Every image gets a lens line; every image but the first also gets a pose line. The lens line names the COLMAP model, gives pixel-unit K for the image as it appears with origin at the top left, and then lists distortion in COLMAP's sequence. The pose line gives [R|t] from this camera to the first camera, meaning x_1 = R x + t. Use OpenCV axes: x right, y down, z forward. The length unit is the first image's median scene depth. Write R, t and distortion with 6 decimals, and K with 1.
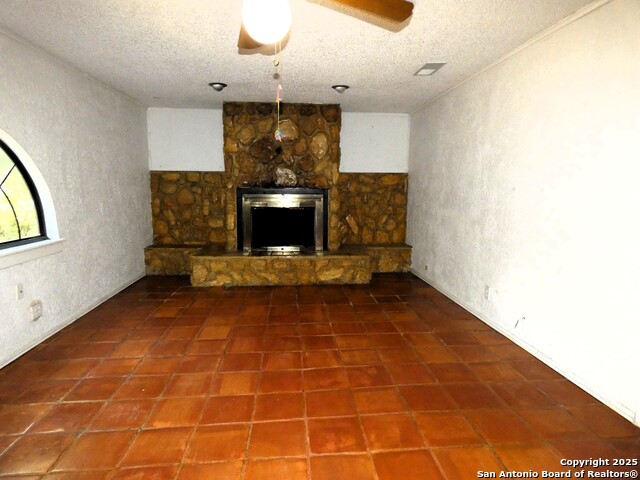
lens RADIAL K [[379.9, 0, 317.1], [0, 379.9, 238.8], [0, 0, 1]] dist [0.003132, -0.017080]
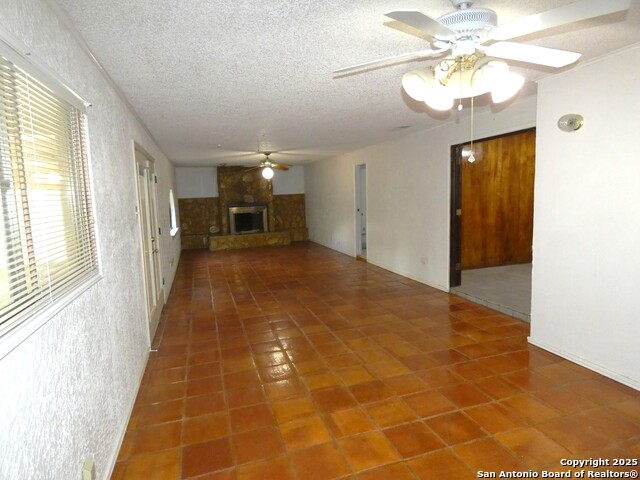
lens RADIAL K [[379.9, 0, 317.1], [0, 379.9, 238.8], [0, 0, 1]] dist [0.003132, -0.017080]
pose [[0.974277, -0.067082, 0.215139, -0.179745], [0.070816, 0.997442, -0.009688, 0.111736], [-0.213939, 0.024674, 0.976535, -1.181036]]
